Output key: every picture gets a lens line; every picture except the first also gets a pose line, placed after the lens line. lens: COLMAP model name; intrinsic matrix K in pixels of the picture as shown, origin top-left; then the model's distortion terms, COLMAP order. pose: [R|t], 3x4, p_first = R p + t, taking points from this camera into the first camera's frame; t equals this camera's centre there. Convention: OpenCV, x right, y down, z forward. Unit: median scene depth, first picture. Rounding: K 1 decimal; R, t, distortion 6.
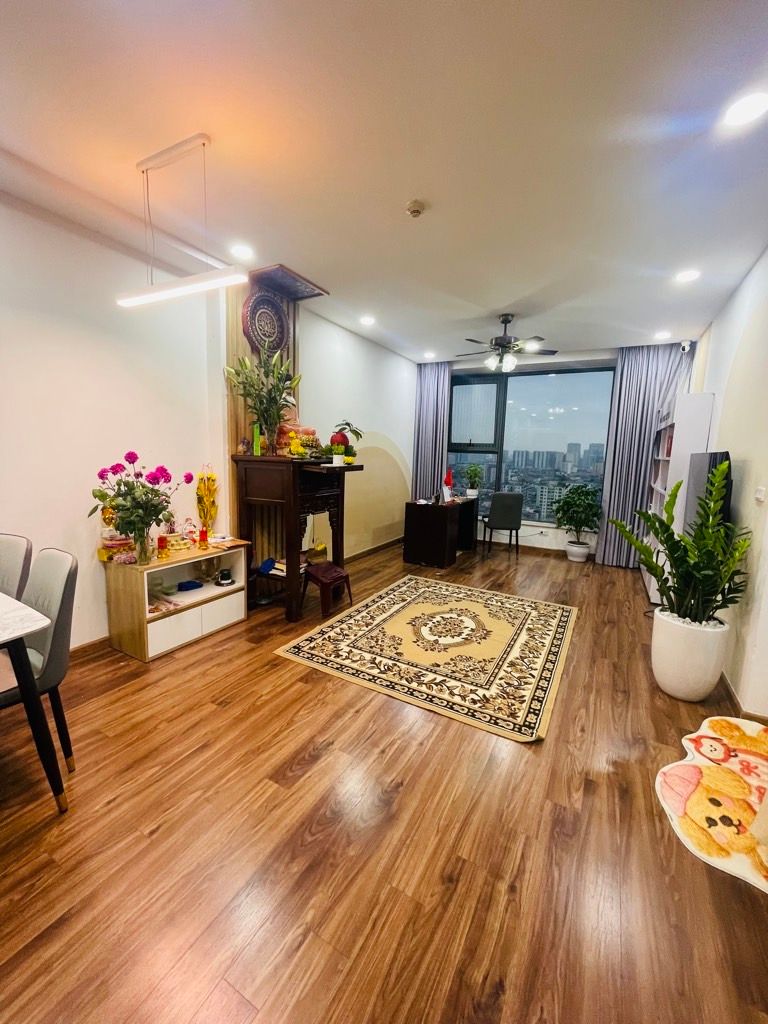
lens RADIAL K [[413.4, 0, 393.2], [0, 413.4, 505.2], [0, 0, 1]] dist [-0.003511, 0.000154]
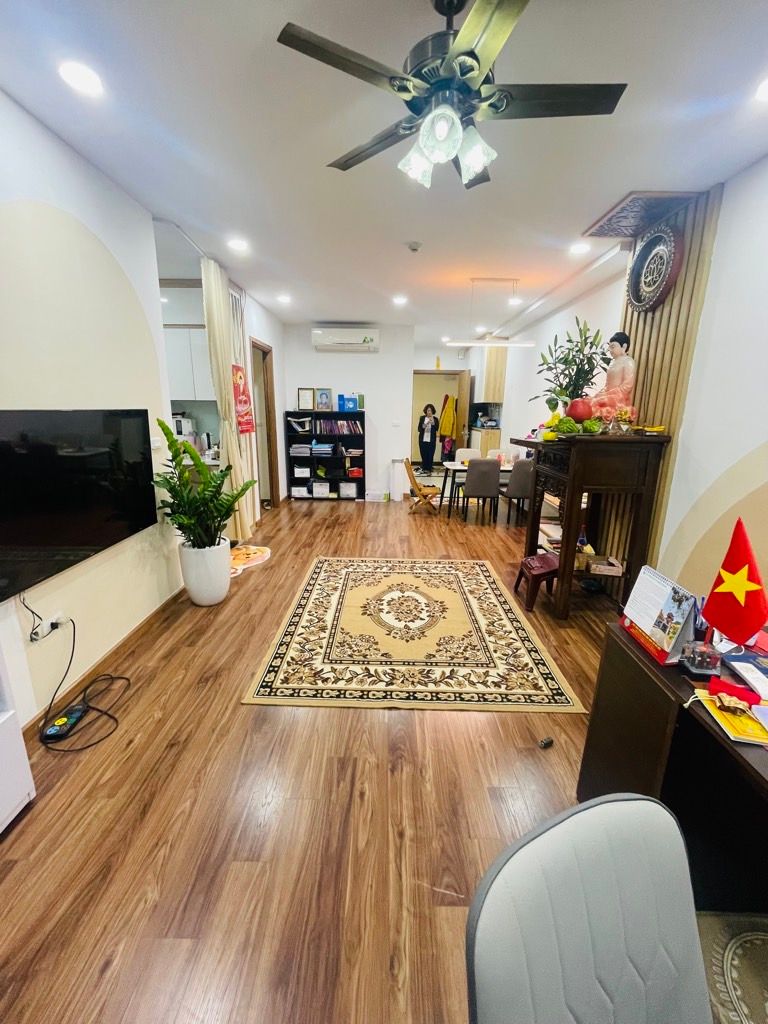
lens RADIAL K [[413.4, 0, 385.3], [0, 413.4, 504.3], [0, 0, 1]] dist [-0.003511, 0.000154]
pose [[-0.885657, 0.065487, -0.459699, 0.637198], [-0.098939, 0.940656, 0.324618, -0.251697], [0.453677, 0.332982, -0.826620, 1.803669]]
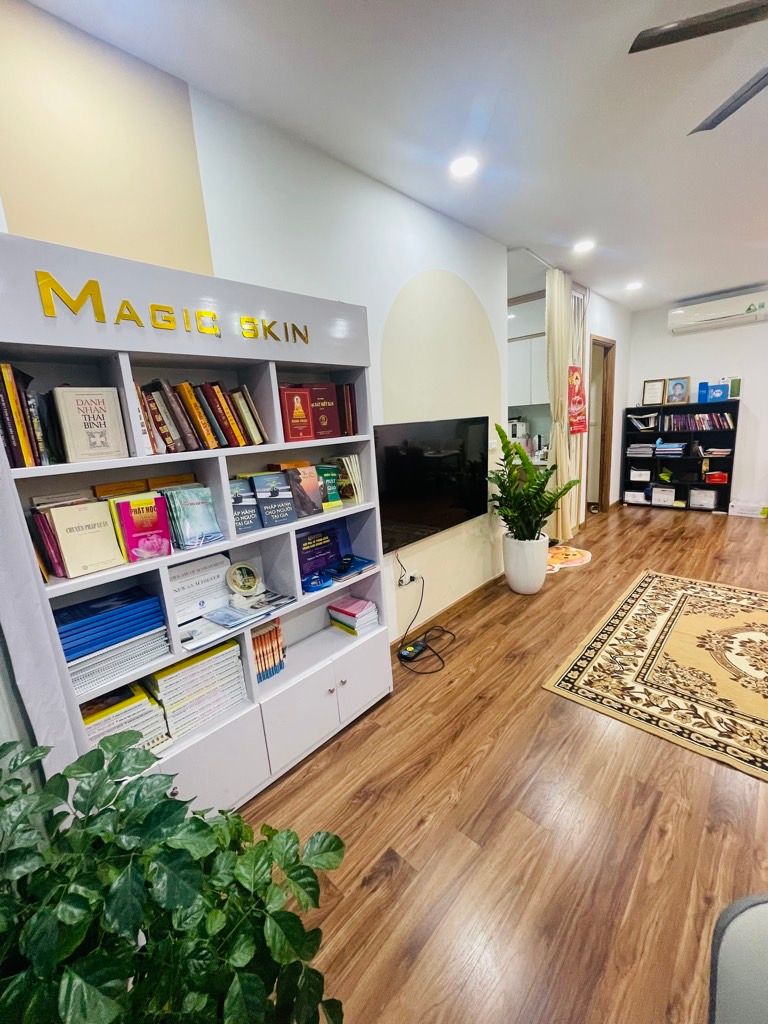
lens RADIAL K [[413.4, 0, 382.0], [0, 413.4, 504.6], [0, 0, 1]] dist [-0.003511, 0.000154]
pose [[-0.959903, -0.022656, 0.279414, 0.629855], [0.074062, 0.940818, 0.330721, -0.260557], [-0.270371, 0.338154, -0.901416, 1.864274]]
